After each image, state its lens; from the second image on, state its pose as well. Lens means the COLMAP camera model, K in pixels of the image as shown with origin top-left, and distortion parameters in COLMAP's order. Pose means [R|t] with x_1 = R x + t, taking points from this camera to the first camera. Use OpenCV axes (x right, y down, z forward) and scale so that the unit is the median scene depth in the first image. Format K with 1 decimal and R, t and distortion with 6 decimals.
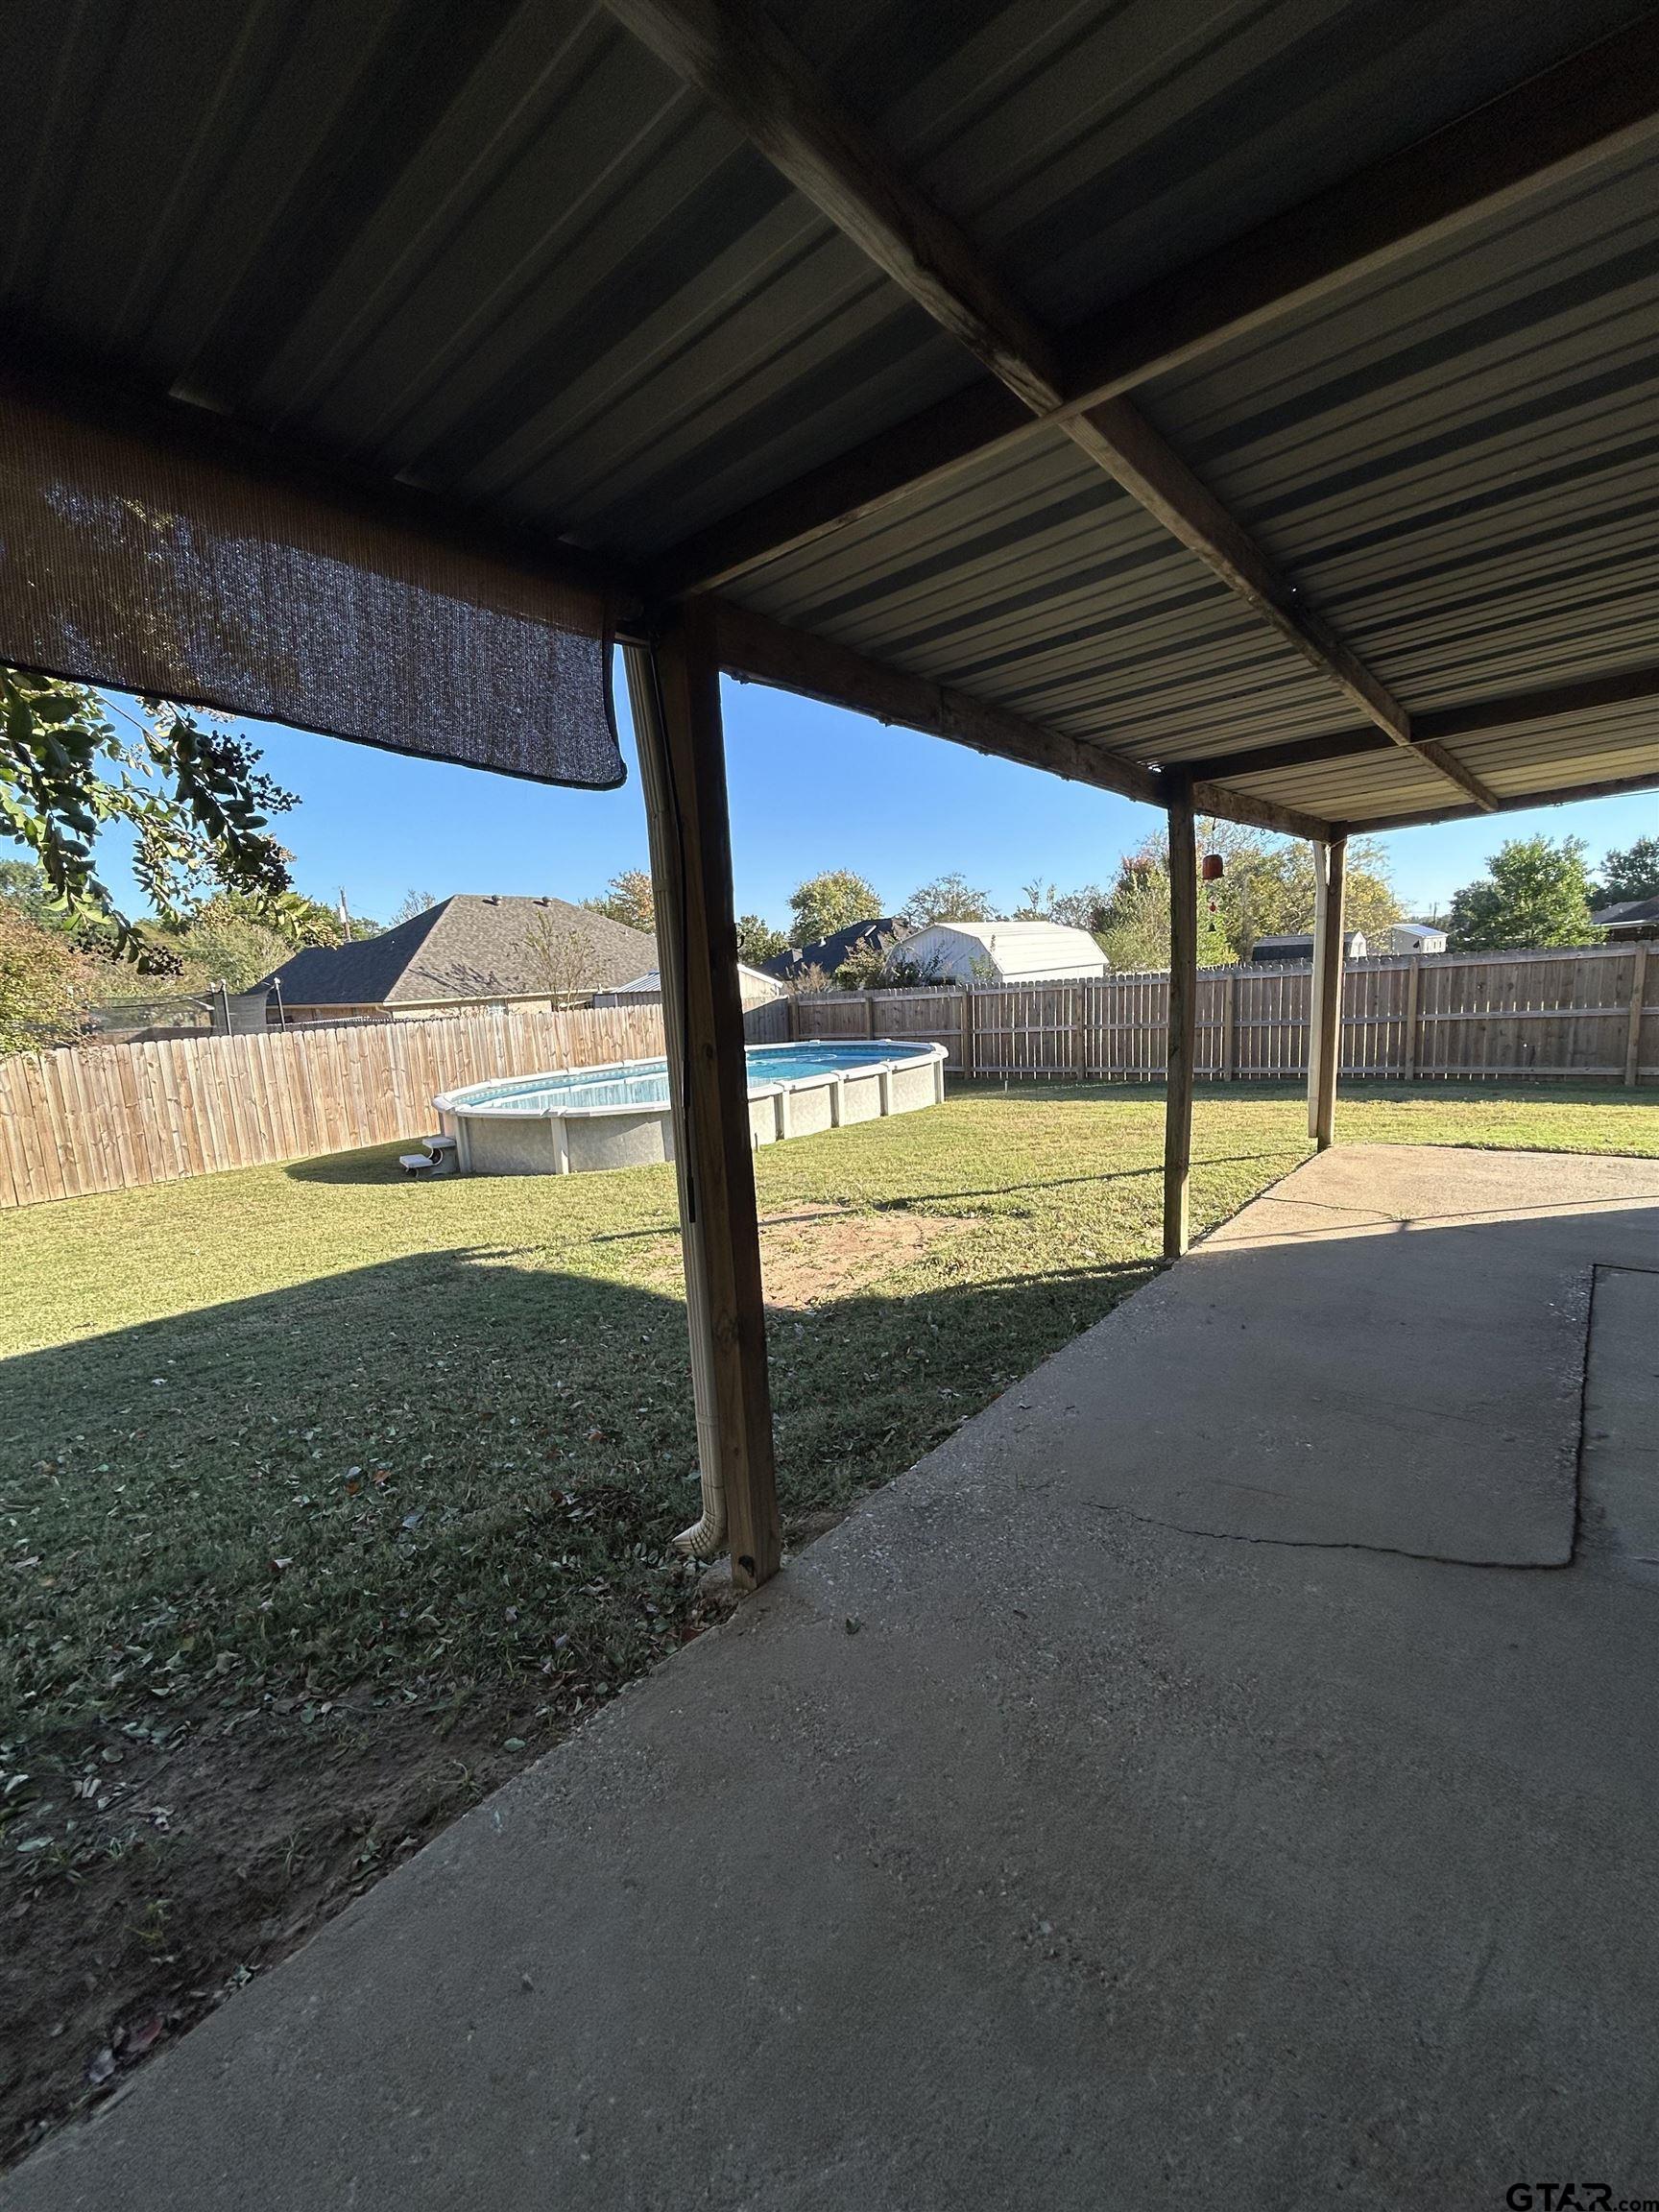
lens RADIAL K [[898.3, 0, 829.5], [0, 898.3, 1106.0], [0, 0, 1]] dist [-0.013950, 0.012559]
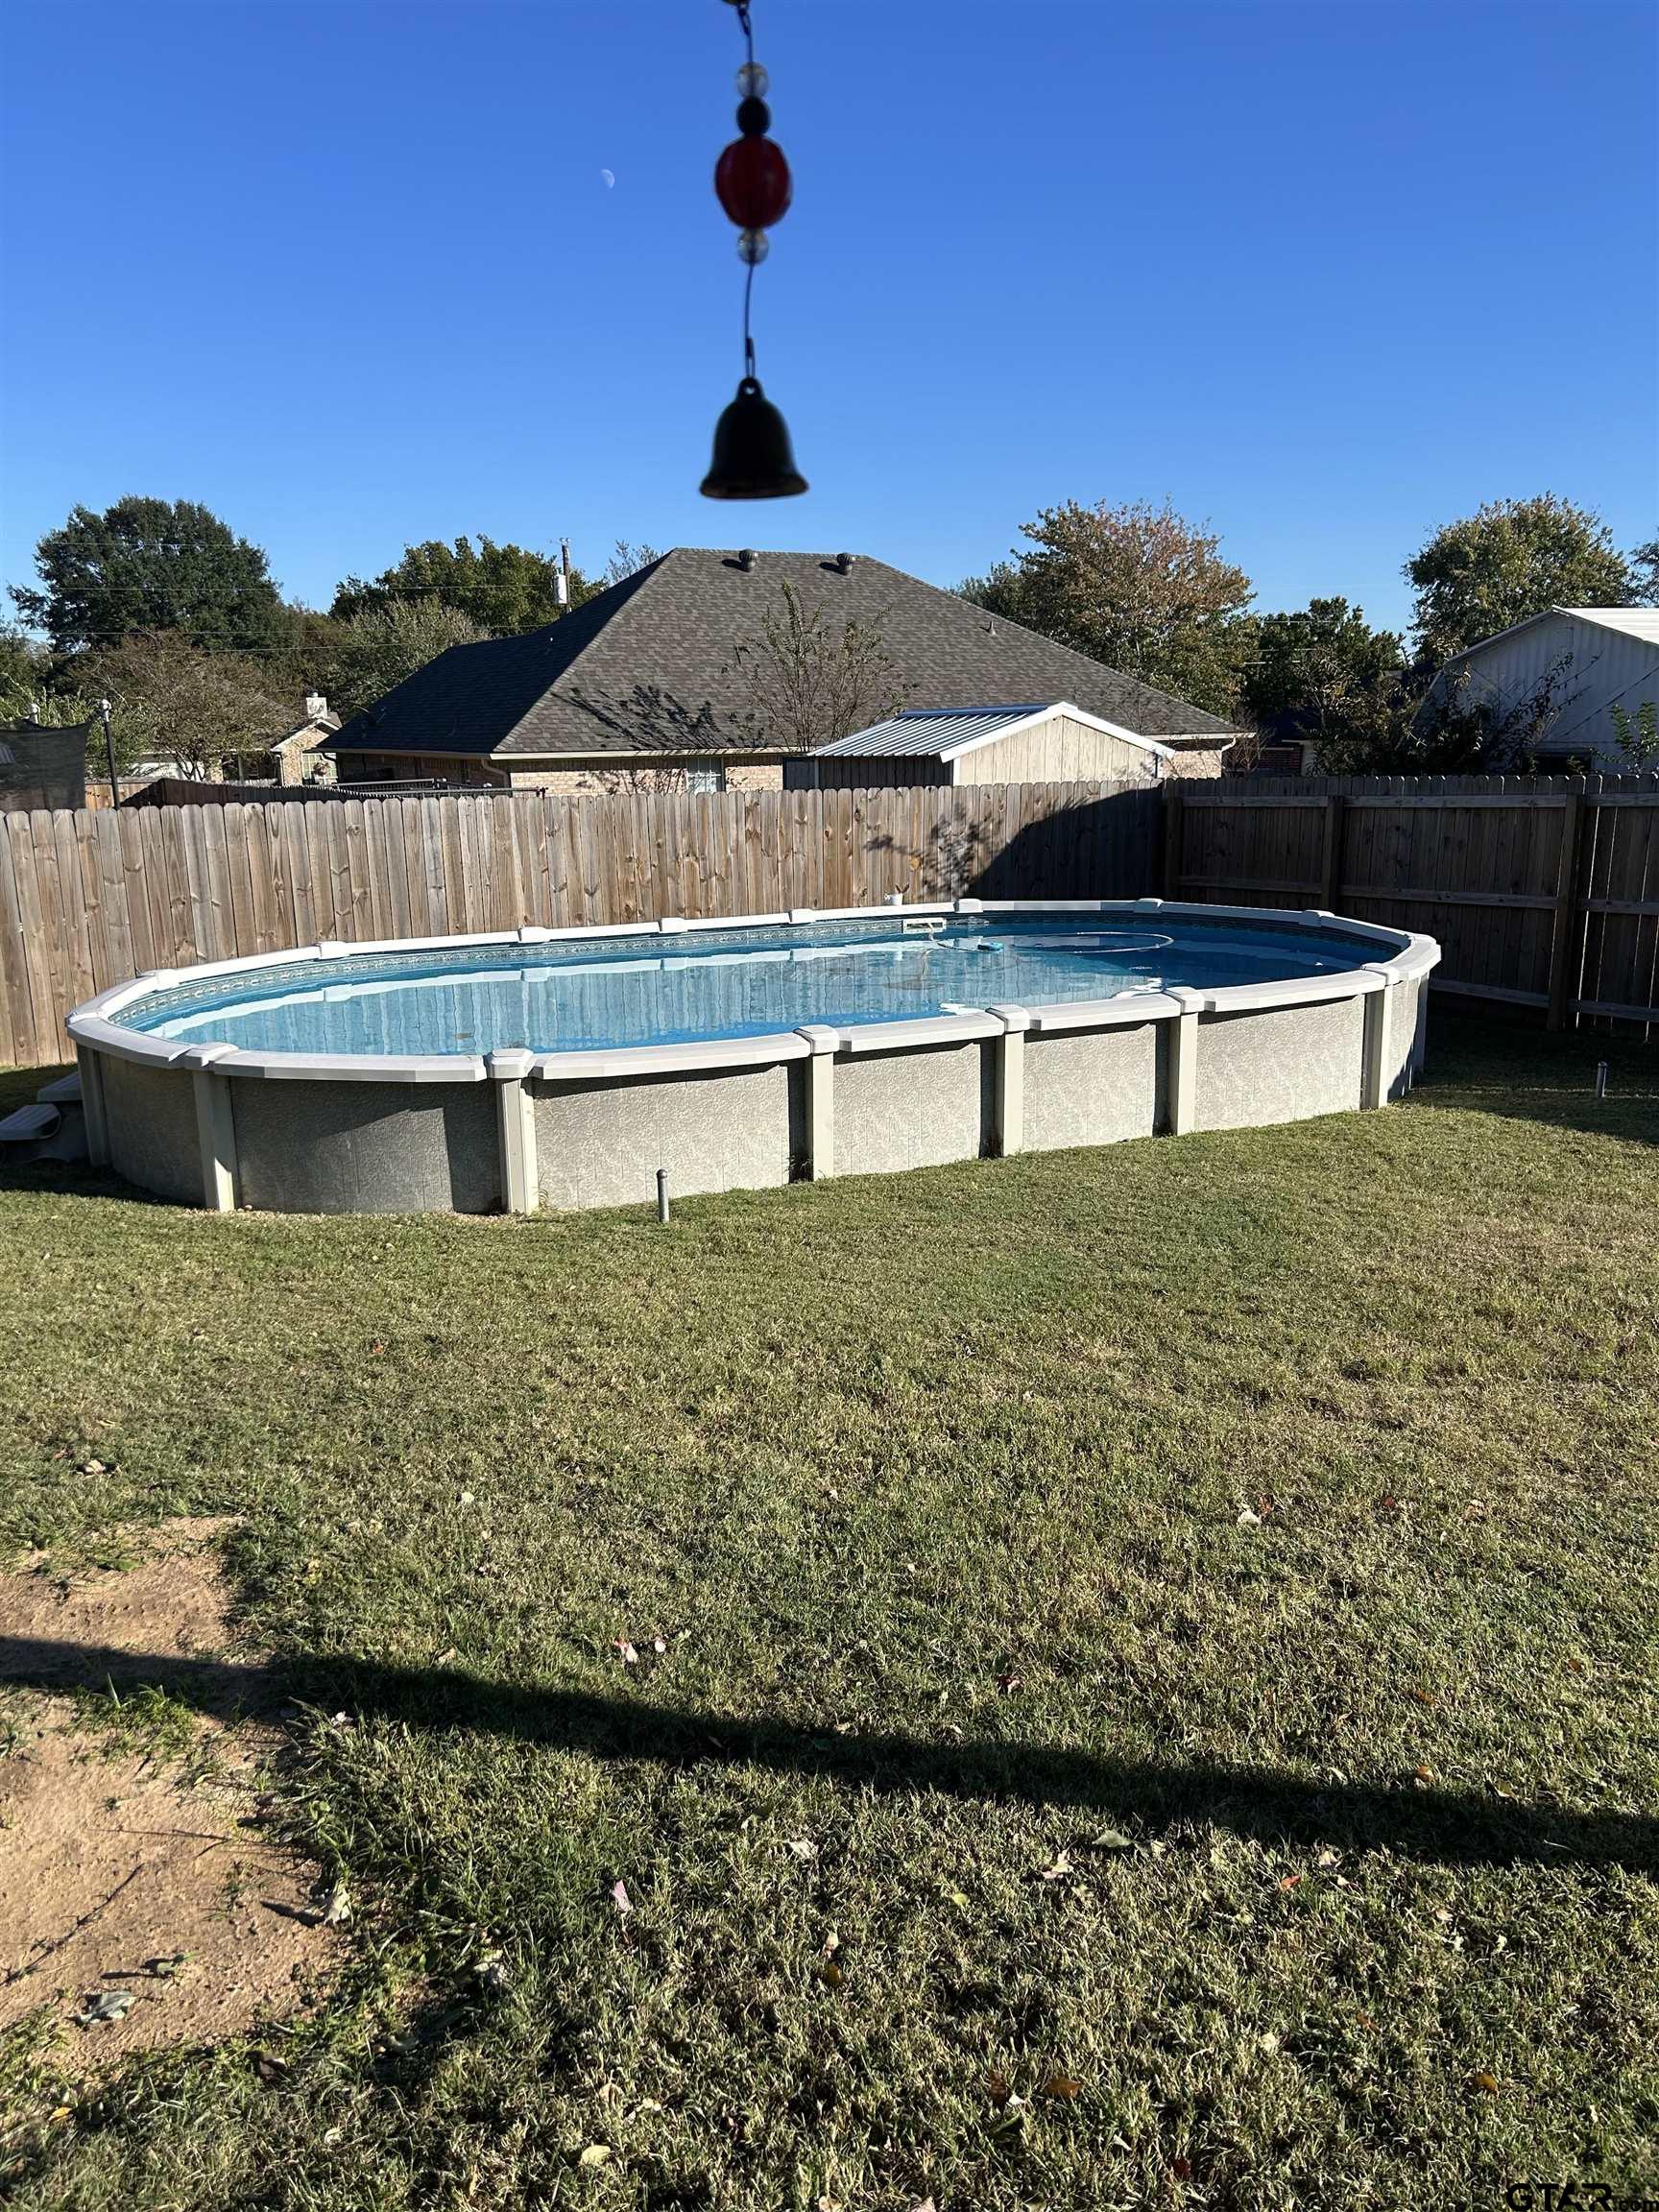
lens RADIAL K [[1669.5, 0, 829.5], [0, 1669.5, 1106.0], [0, 0, 1]] dist [0.043068, -0.002188]
pose [[0.921740, 0.119128, -0.369058, 0.138895], [-0.088403, 0.991139, 0.099139, -0.042143], [0.377598, -0.058754, 0.924104, 0.241019]]
